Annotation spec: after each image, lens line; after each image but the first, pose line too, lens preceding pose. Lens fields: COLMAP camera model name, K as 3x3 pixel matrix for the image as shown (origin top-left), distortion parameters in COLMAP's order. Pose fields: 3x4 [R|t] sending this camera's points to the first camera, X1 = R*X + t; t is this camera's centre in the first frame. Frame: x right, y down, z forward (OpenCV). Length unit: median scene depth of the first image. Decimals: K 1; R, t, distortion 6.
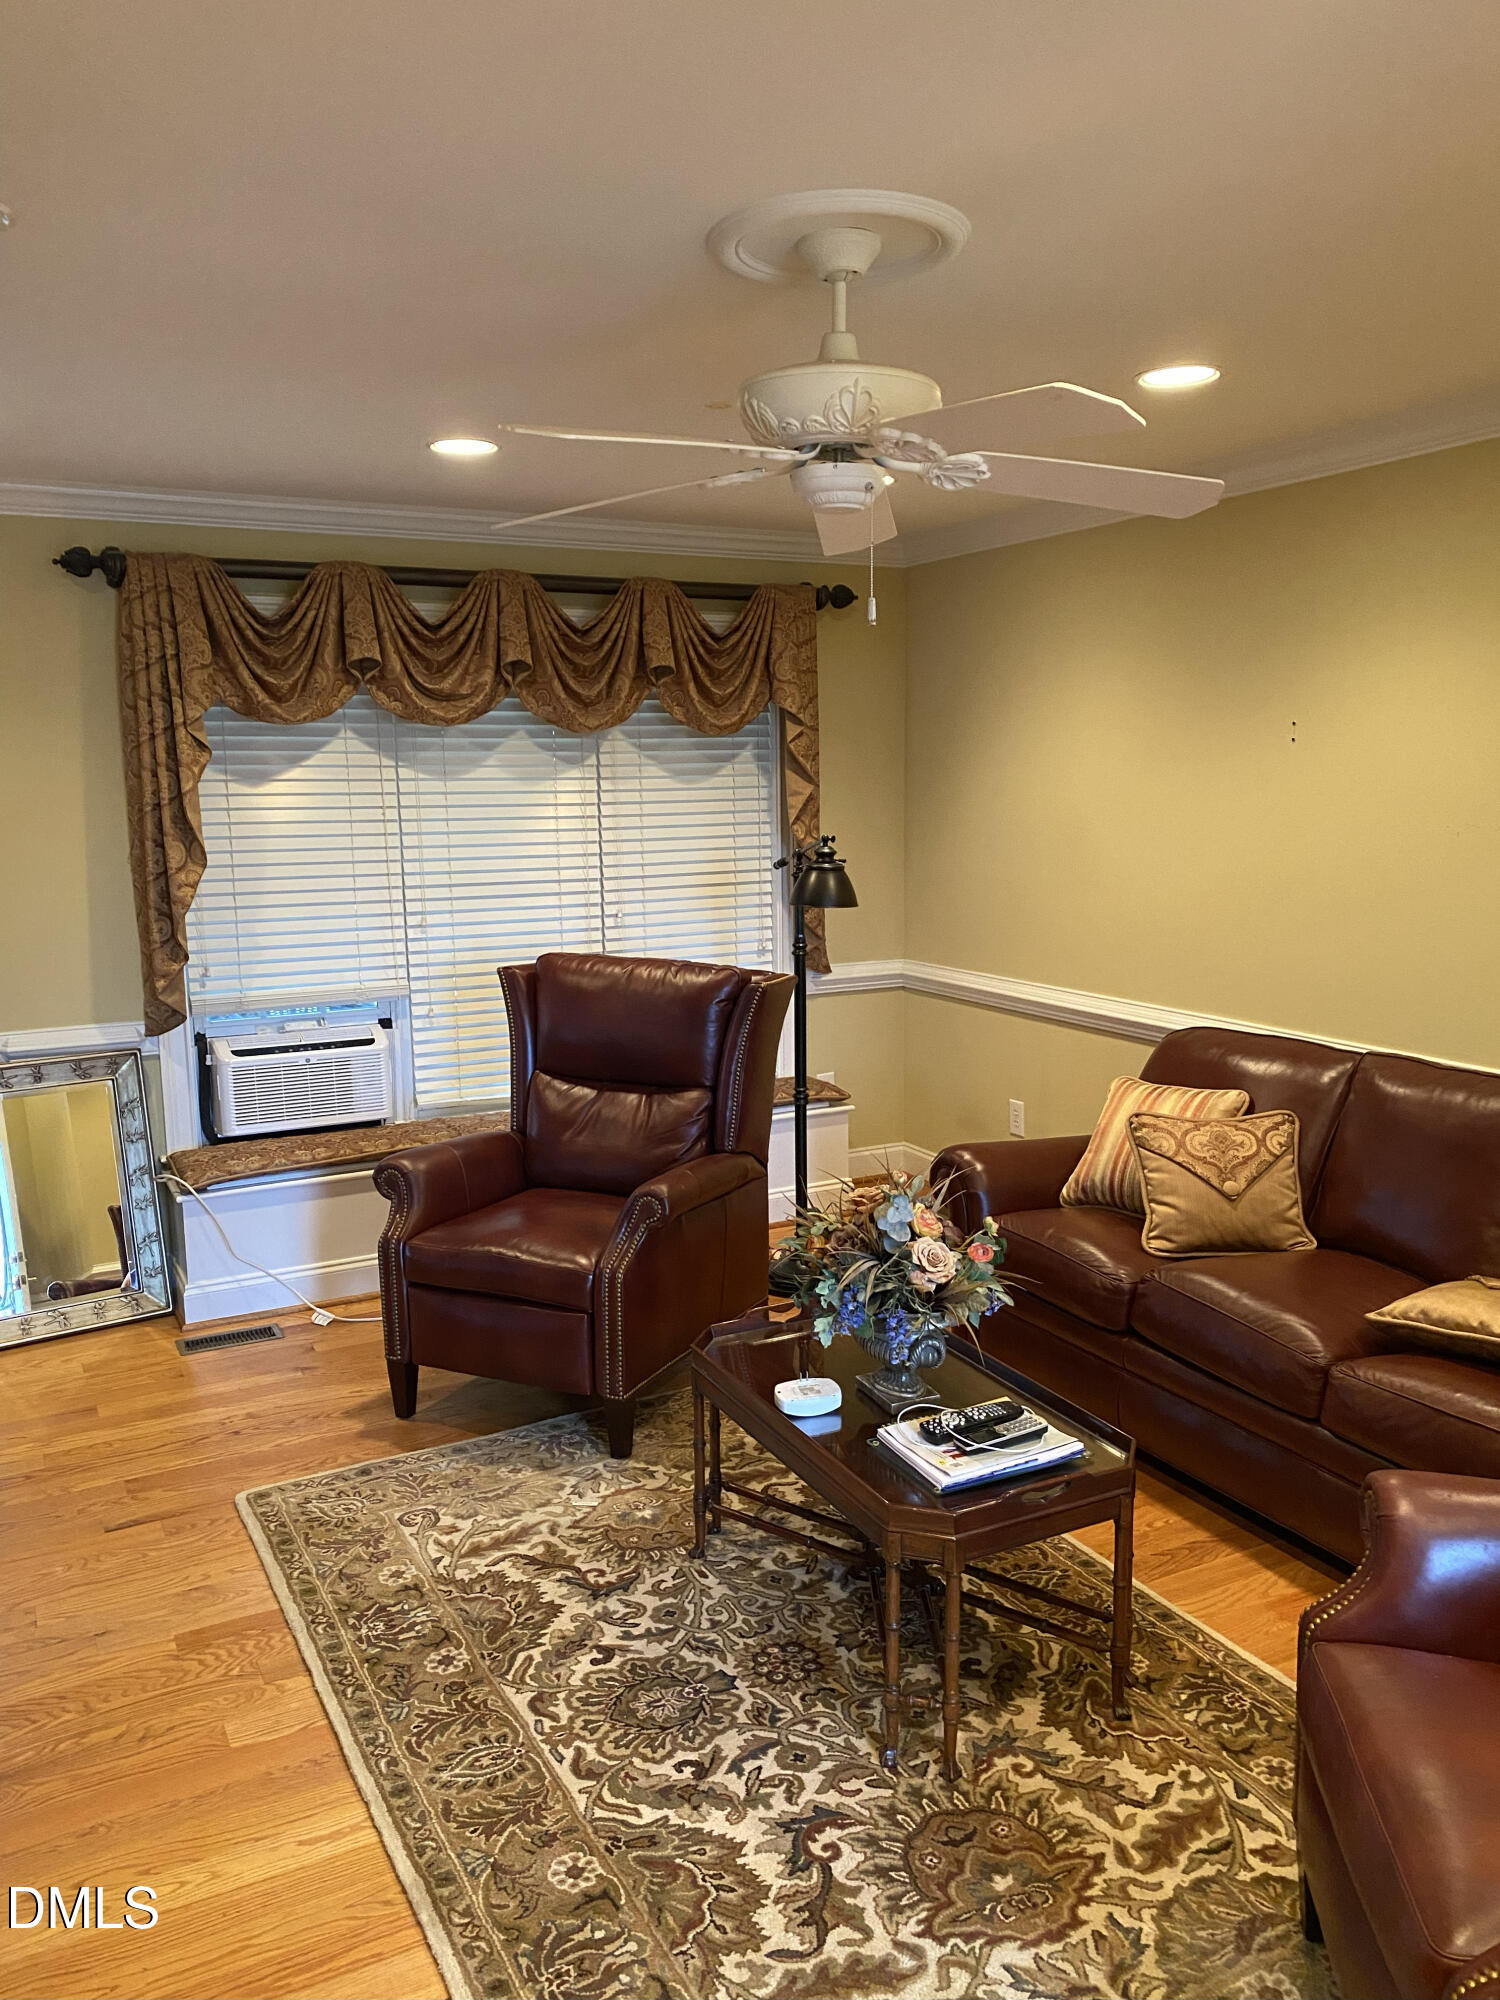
lens RADIAL K [[1525.4, 0, 746.1], [0, 1525.4, 1000.5], [0, 0, 1]] dist [0.041099, -0.031717]
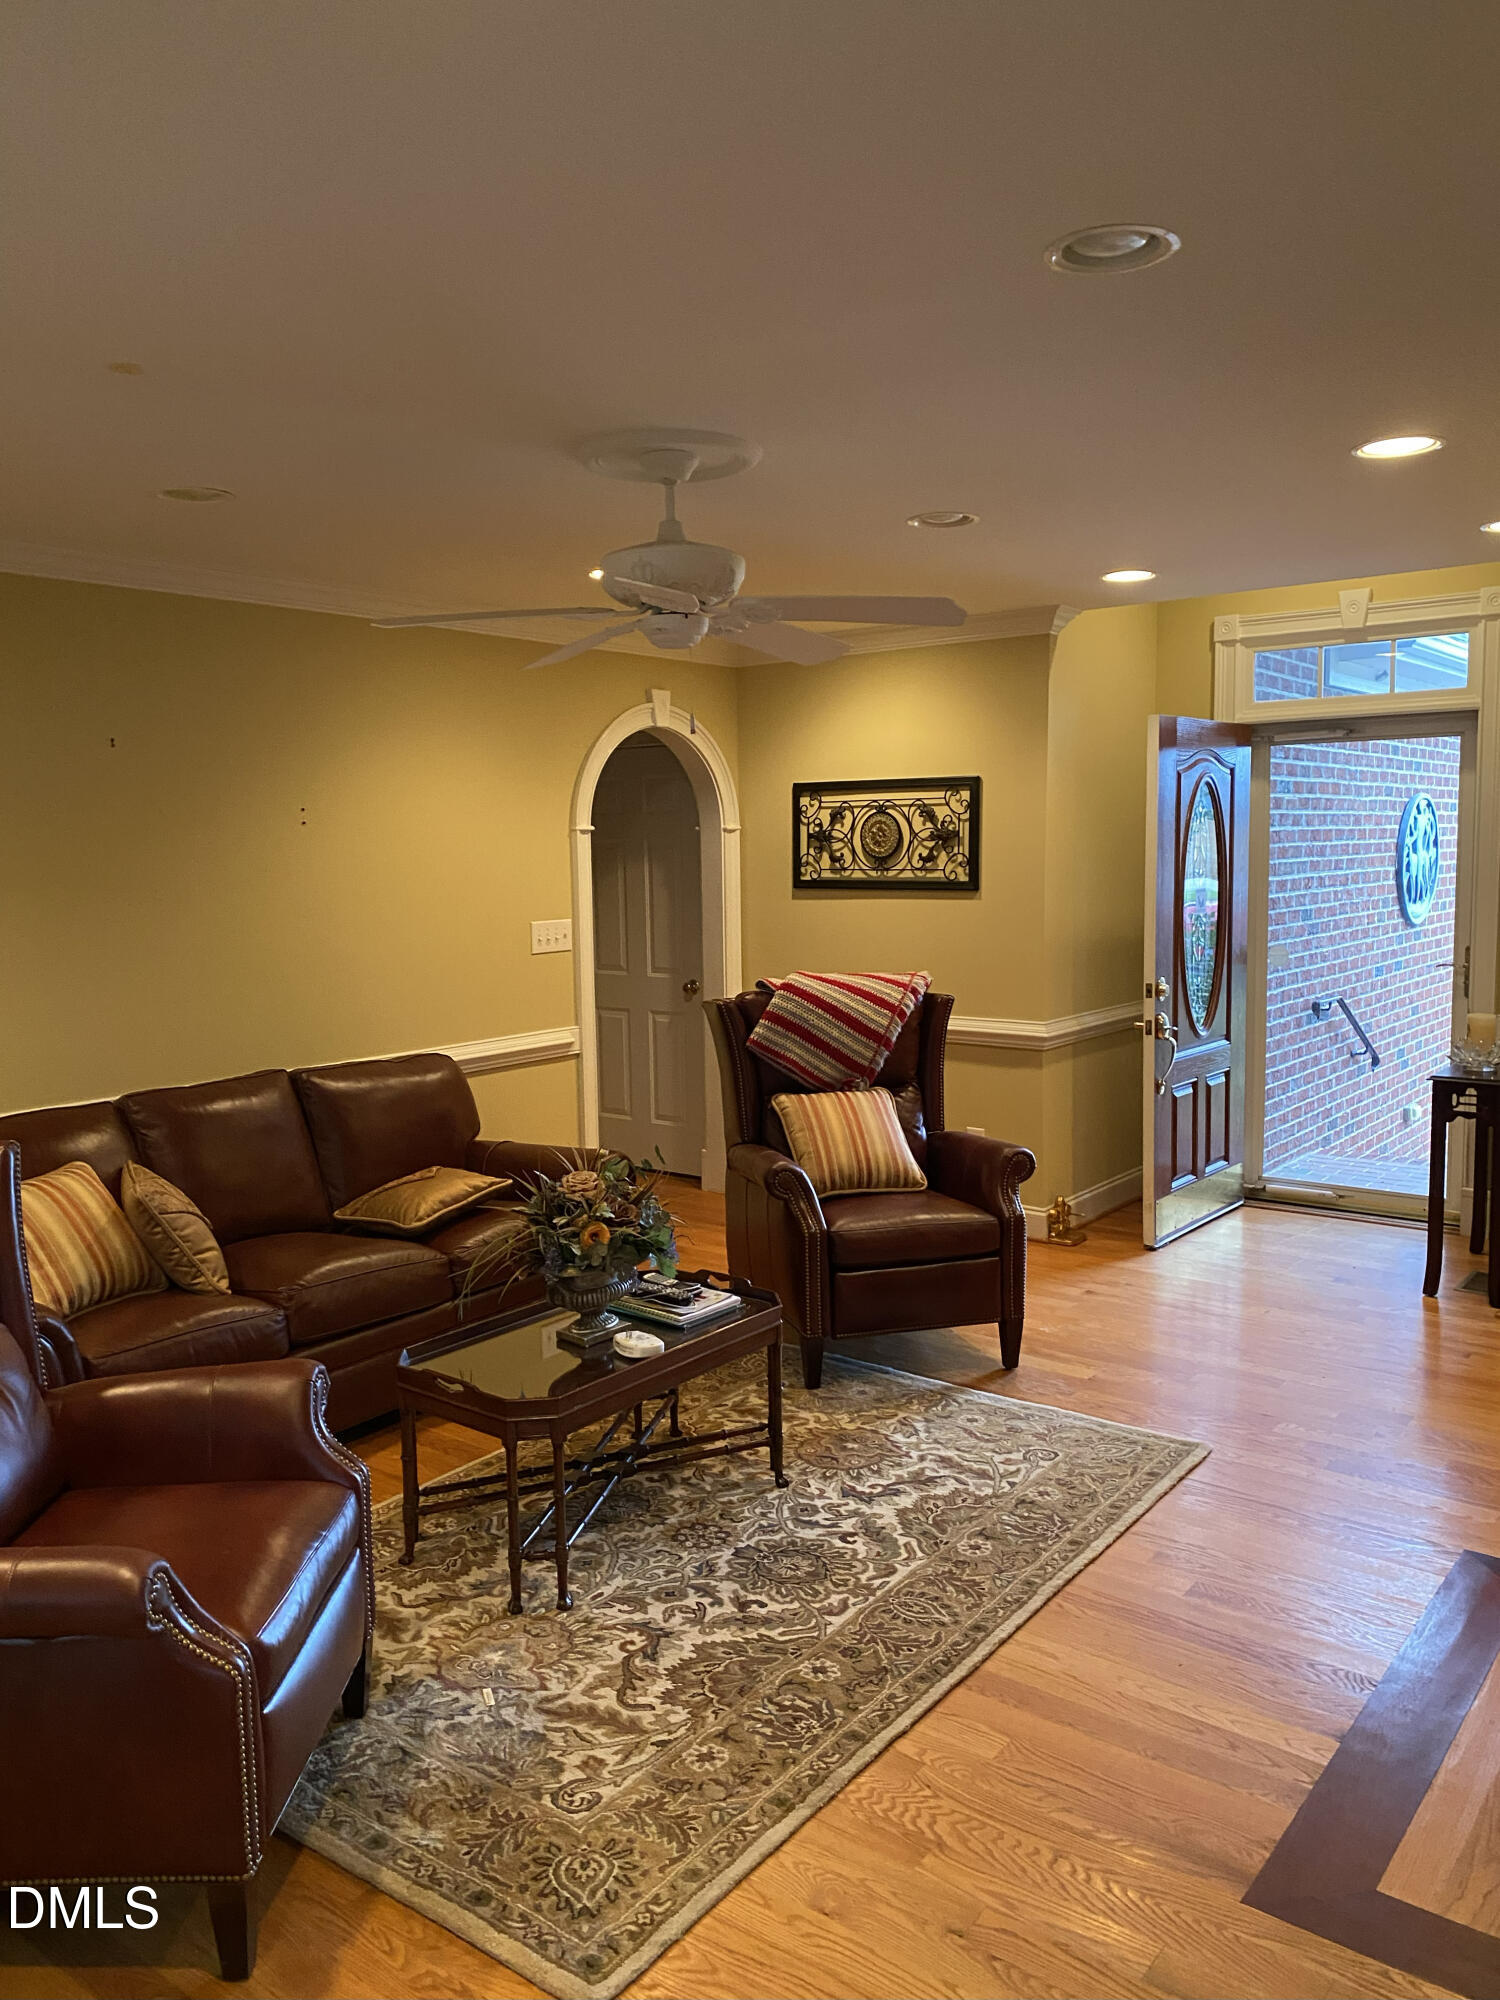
lens RADIAL K [[1523.2, 0, 728.9], [0, 1523.2, 990.8], [0, 0, 1]] dist [0.049723, -0.066972]
pose [[-0.412004, -0.068323, 0.908617, -1.092263], [0.158574, 0.976592, 0.145338, -0.183824], [-0.897277, 0.203963, -0.391526, 1.378504]]
